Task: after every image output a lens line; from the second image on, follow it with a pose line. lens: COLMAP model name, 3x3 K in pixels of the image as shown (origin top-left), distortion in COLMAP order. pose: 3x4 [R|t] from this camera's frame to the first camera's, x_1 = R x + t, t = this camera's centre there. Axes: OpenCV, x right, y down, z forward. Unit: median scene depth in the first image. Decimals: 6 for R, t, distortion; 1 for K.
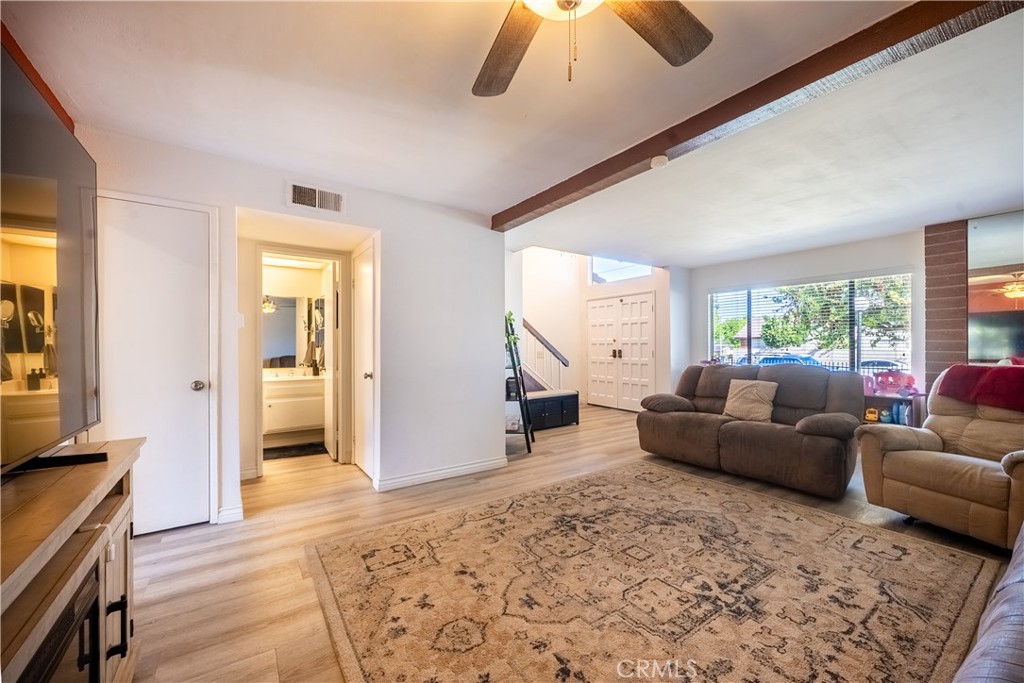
lens RADIAL K [[406.3, 0, 513.9], [0, 406.3, 345.2], [0, 0, 1]] dist [-0.000913, -0.000798]
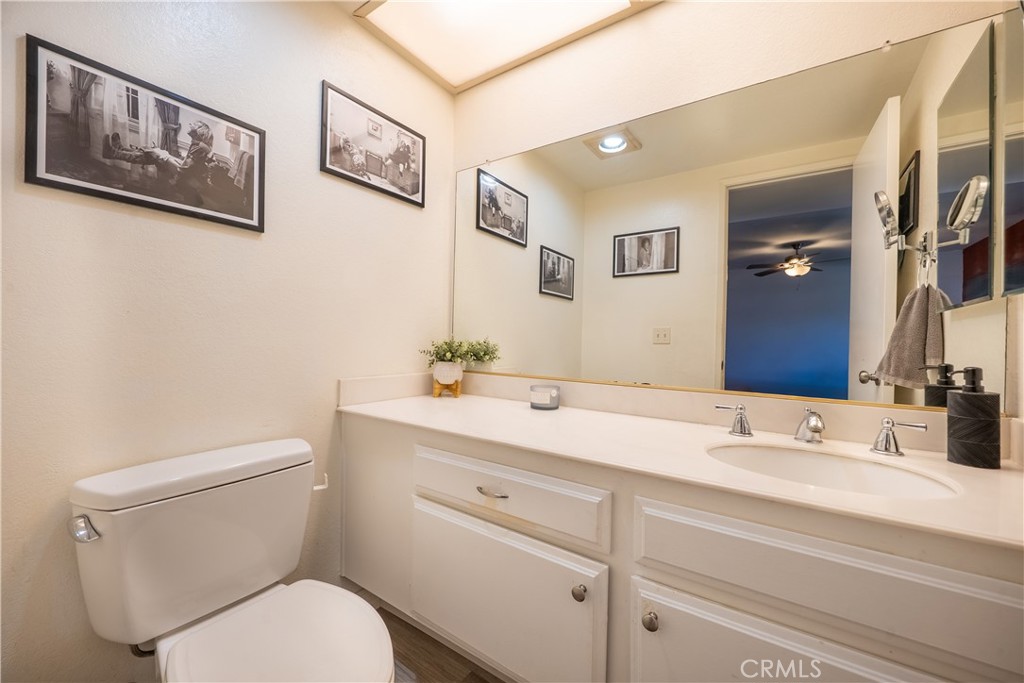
lens RADIAL K [[406.3, 0, 512.4], [0, 406.3, 341.7], [0, 0, 1]] dist [-0.000913, -0.000798]
pose [[0.362986, 0.005035, -0.931781, -0.365213], [-0.008342, 0.999963, 0.002154, 0.022041], [0.931757, 0.006991, 0.363015, 0.697494]]
